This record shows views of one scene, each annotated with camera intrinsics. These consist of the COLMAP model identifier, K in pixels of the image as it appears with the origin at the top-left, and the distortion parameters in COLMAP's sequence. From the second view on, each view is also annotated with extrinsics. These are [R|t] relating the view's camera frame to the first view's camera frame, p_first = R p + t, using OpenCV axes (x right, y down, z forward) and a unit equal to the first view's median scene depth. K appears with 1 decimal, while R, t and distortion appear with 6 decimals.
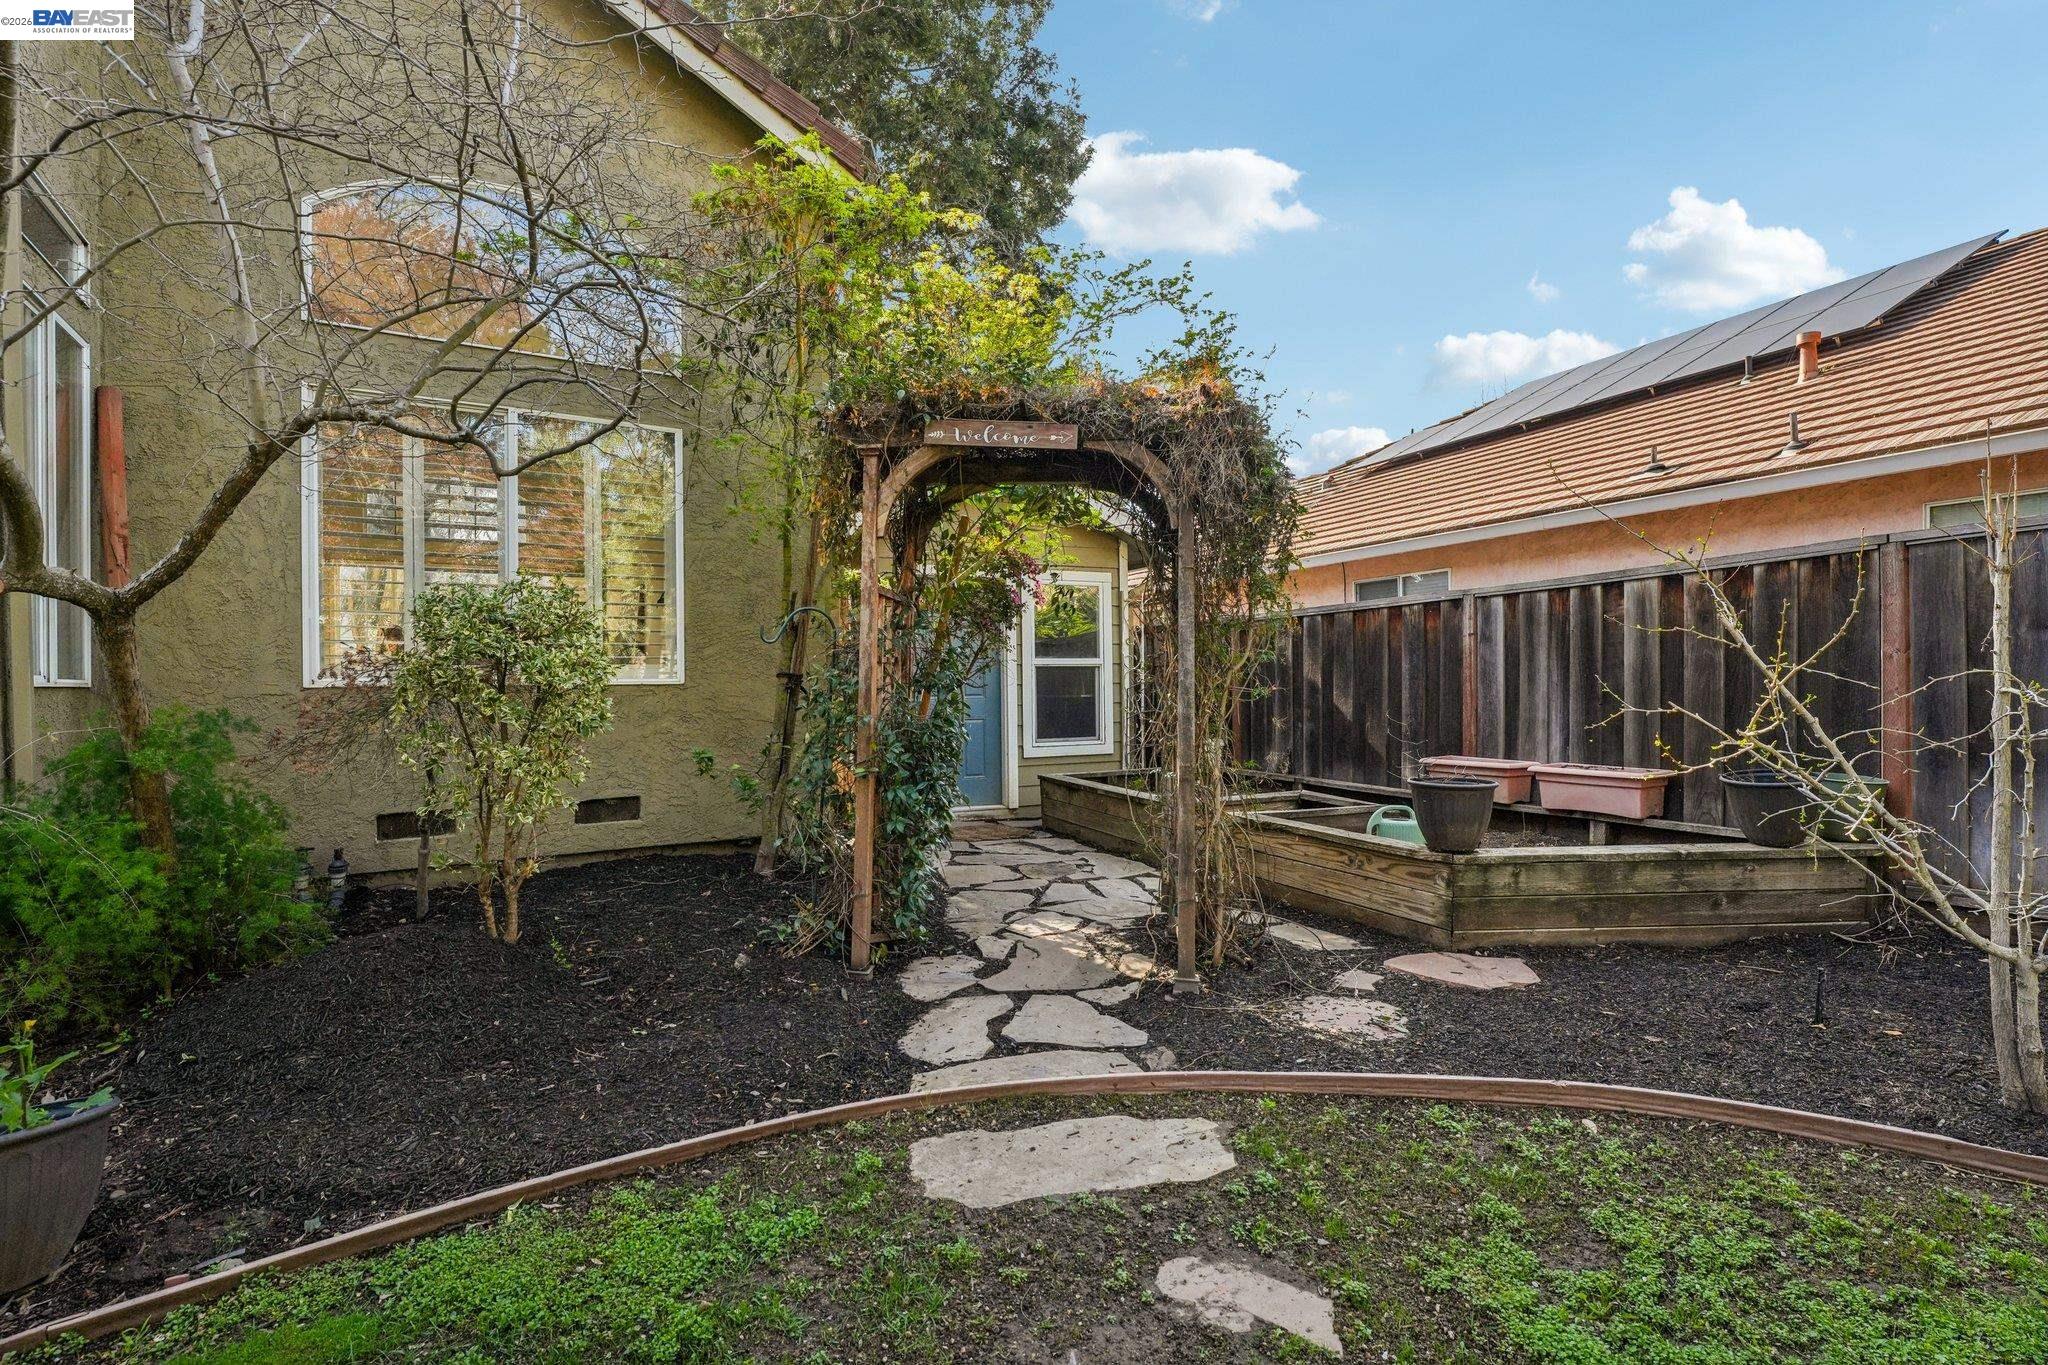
lens RADIAL K [[948.4, 0, 1024.0], [0, 948.4, 682.5], [0, 0, 1]] dist [0.000035, -0.000013]
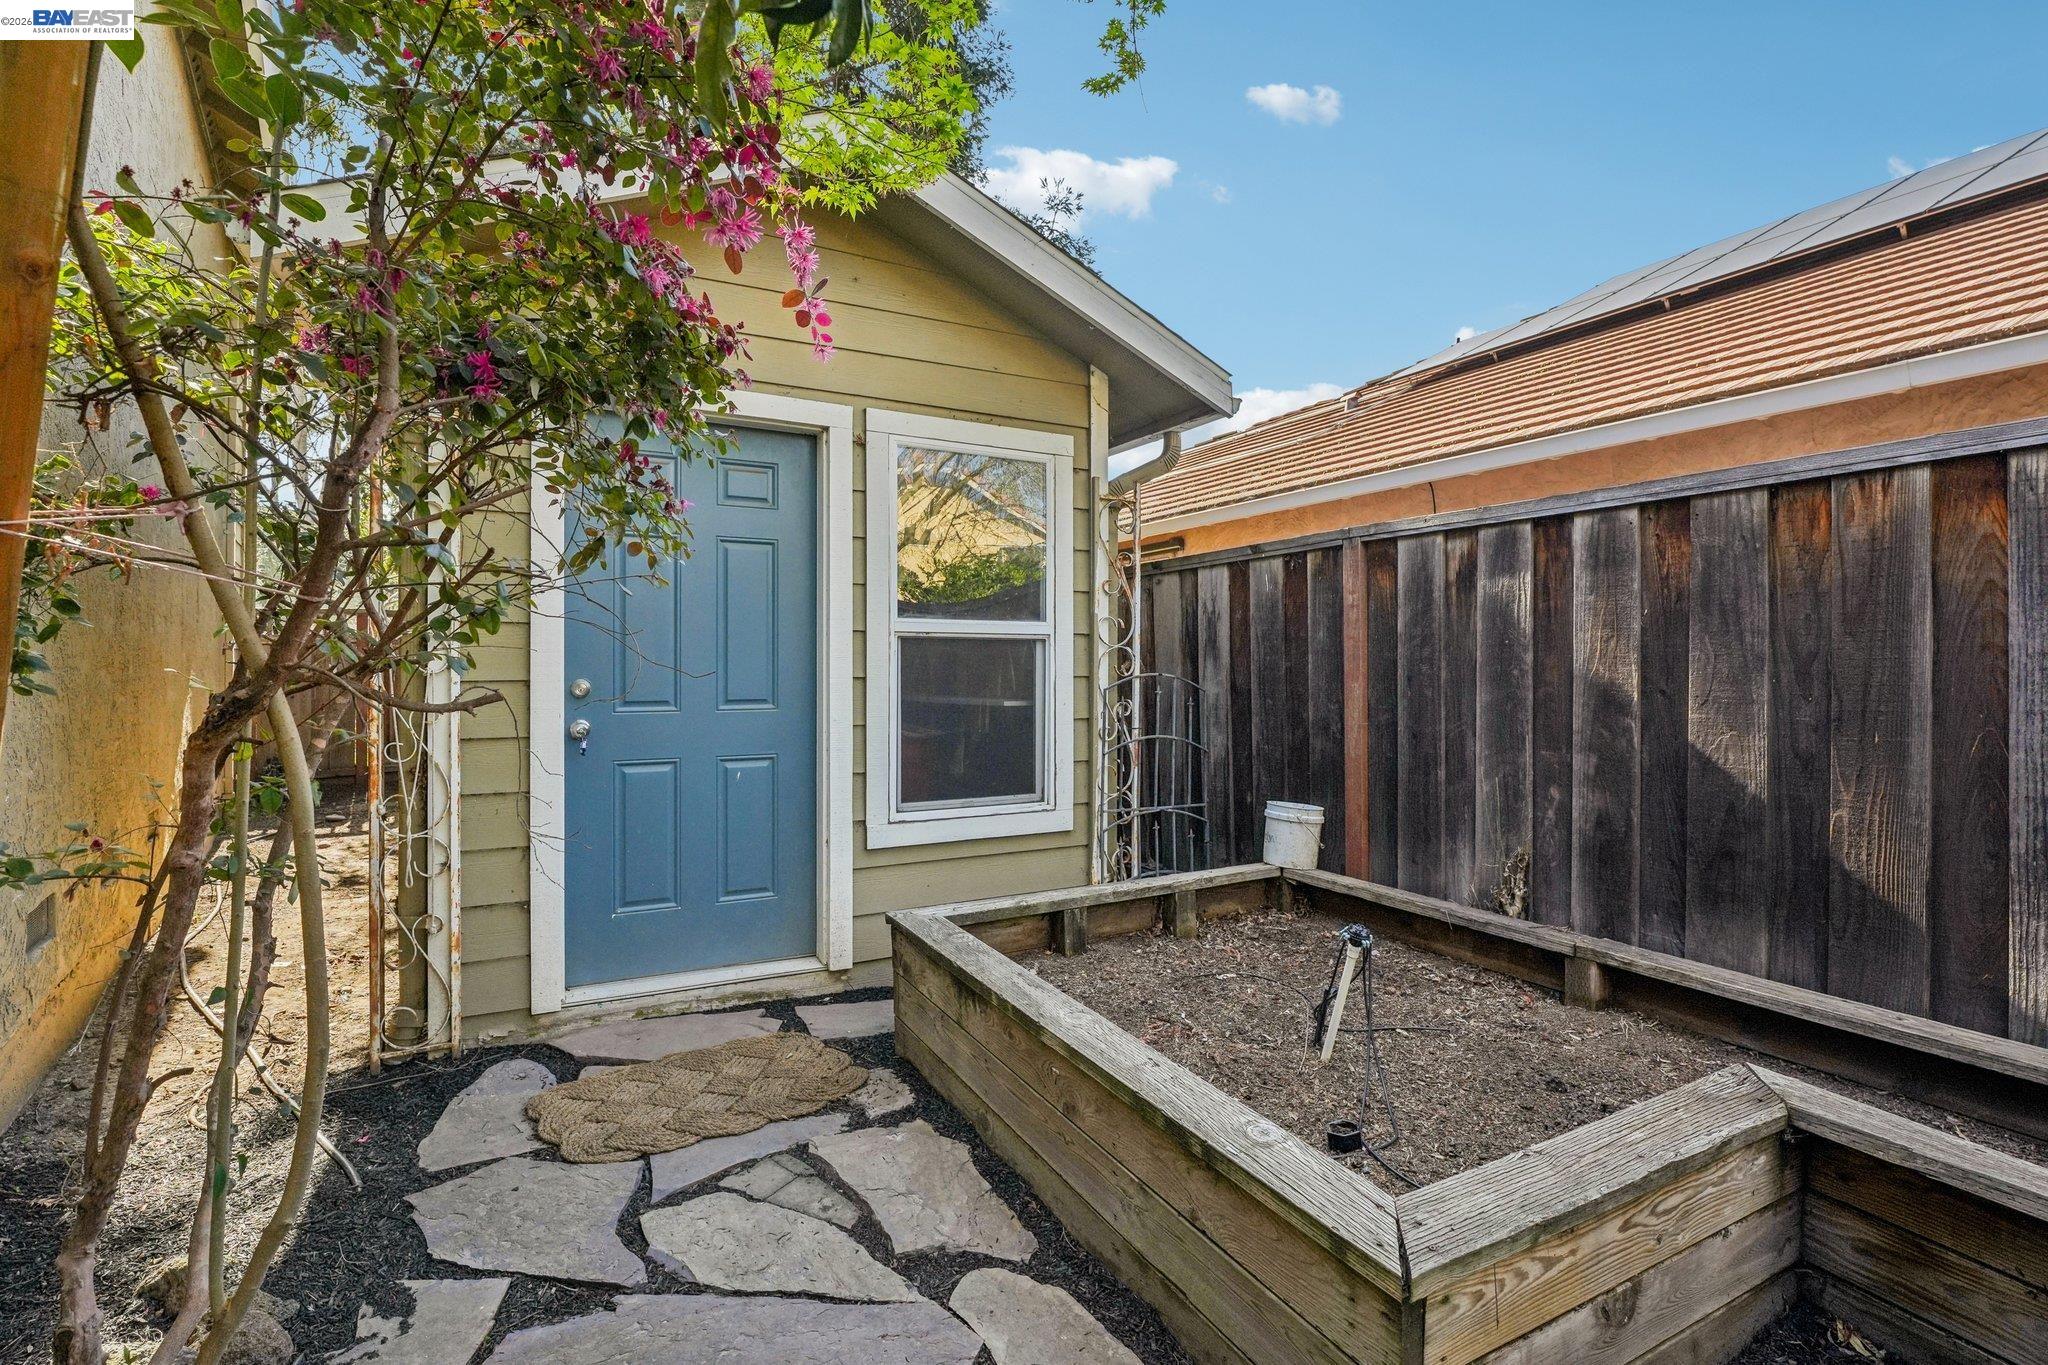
lens RADIAL K [[948.4, 0, 1024.0], [0, 948.4, 682.5], [0, 0, 1]] dist [0.000035, -0.000013]
pose [[0.997737, 0.012297, 0.066103, 0.039893], [-0.013434, 0.999769, 0.016779, -0.003964], [-0.065881, -0.017629, 0.997672, 0.550208]]
